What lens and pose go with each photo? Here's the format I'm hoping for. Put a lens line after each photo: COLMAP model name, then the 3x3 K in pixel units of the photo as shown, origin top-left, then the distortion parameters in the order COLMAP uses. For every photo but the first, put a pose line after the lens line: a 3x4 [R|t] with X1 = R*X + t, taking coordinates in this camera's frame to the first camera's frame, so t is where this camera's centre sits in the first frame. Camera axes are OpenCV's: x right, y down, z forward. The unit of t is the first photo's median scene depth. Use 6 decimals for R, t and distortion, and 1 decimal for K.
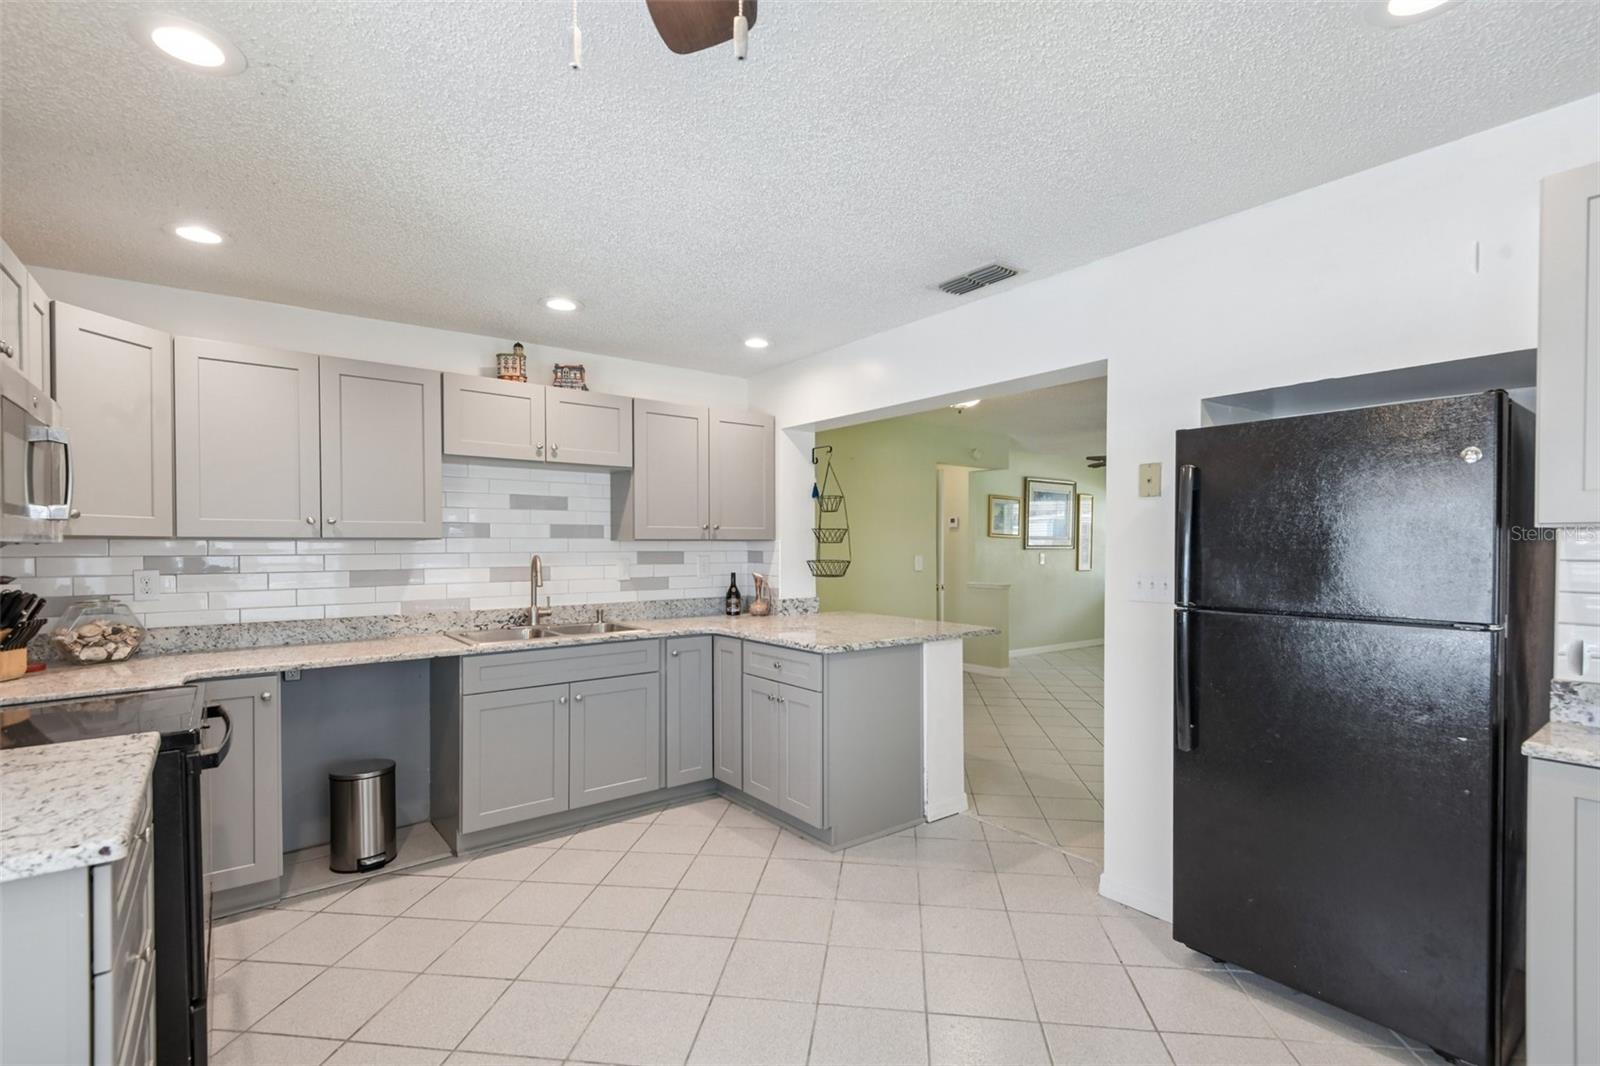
lens RADIAL K [[742.4, 0, 791.2], [0, 742.4, 550.2], [0, 0, 1]] dist [0.001311, -0.000444]
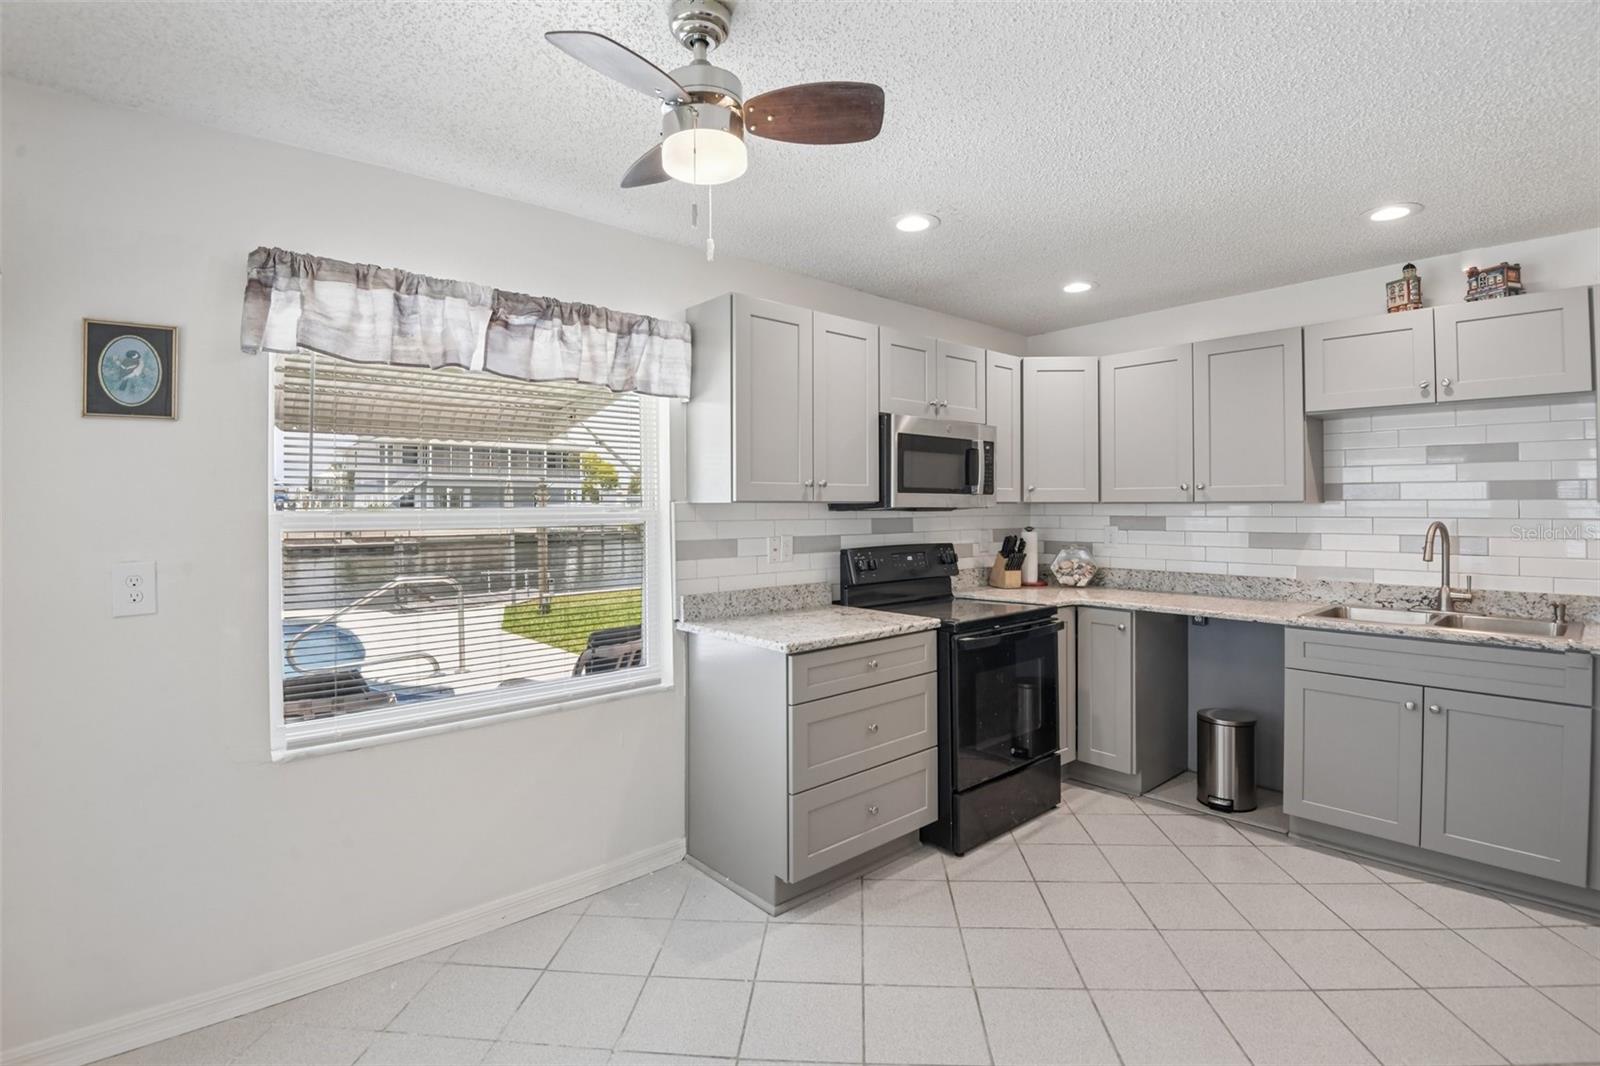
lens RADIAL K [[745.4, 0, 797.7], [0, 745.4, 499.0], [0, 0, 1]] dist [-0.034024, -0.001094]
pose [[0.065355, -0.007532, -0.997834, 0.390596], [-0.006889, 0.999944, -0.007999, -0.006772], [0.997838, 0.007397, 0.065300, 0.272698]]
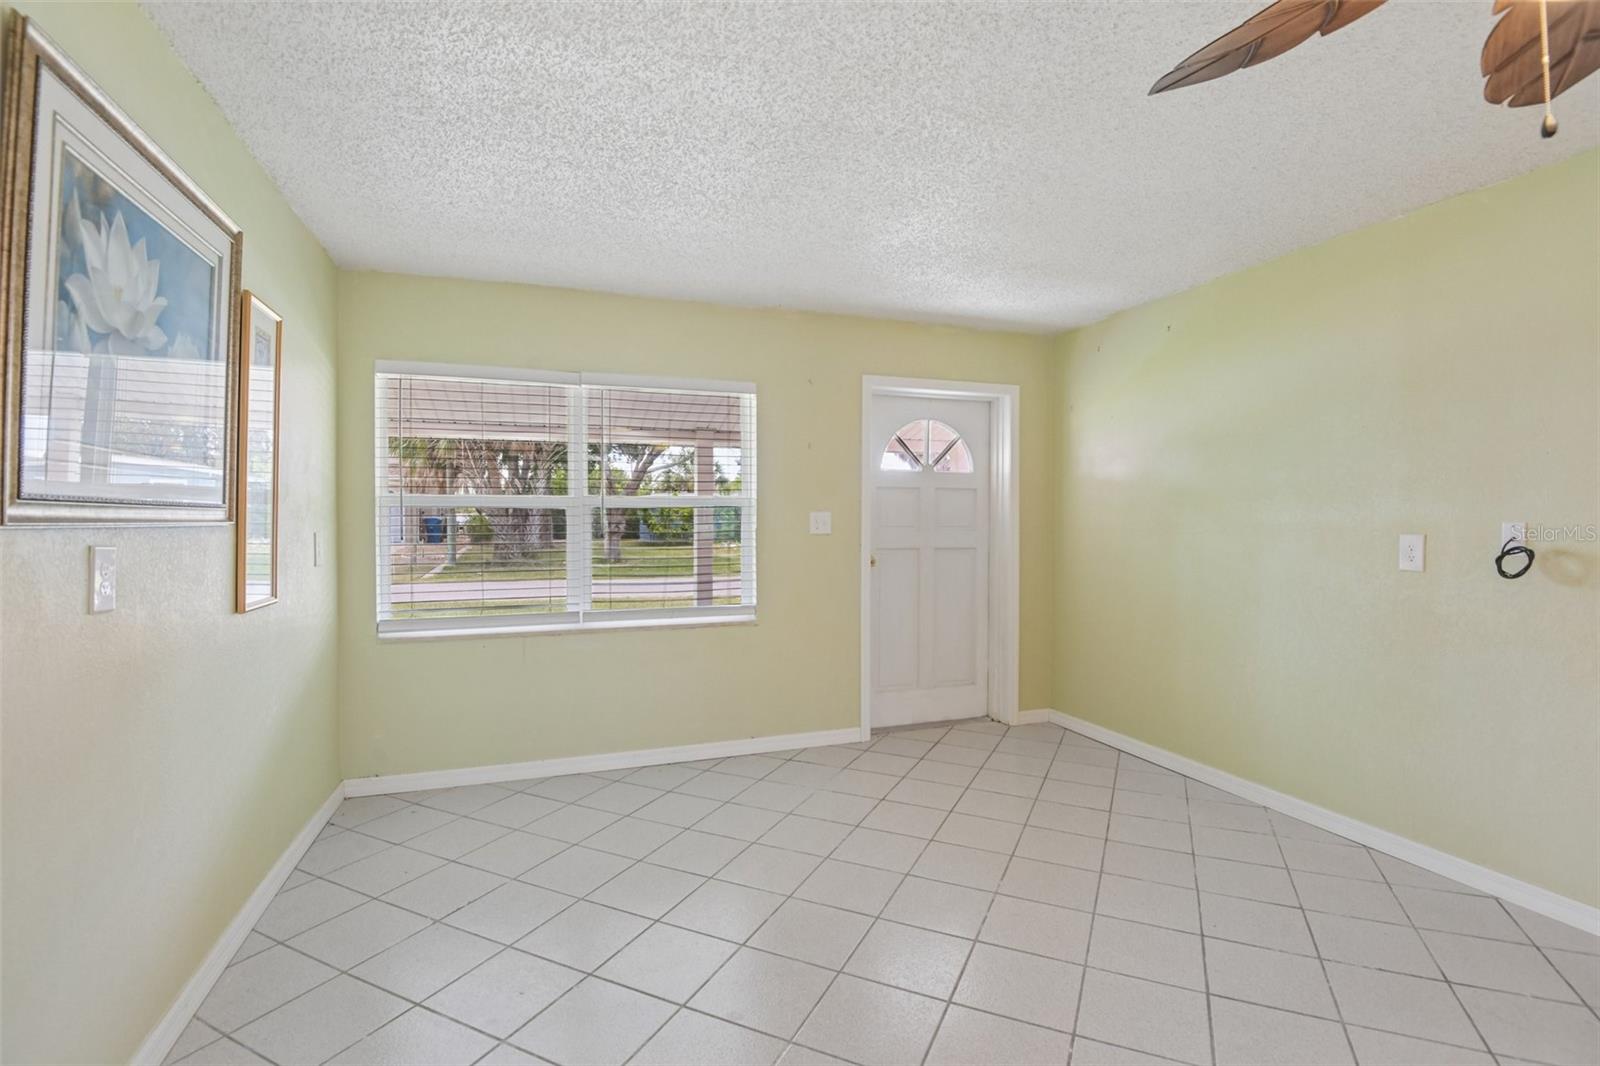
lens RADIAL K [[738.5, 0, 803.4], [0, 738.5, 515.7], [0, 0, 1]] dist [-0.001818, -0.020057]
pose [[0.303003, 0.002293, 0.952987, 0.565345], [0.006356, 0.999970, -0.004427, -0.002441], [-0.952968, 0.007398, 0.302979, 1.968089]]
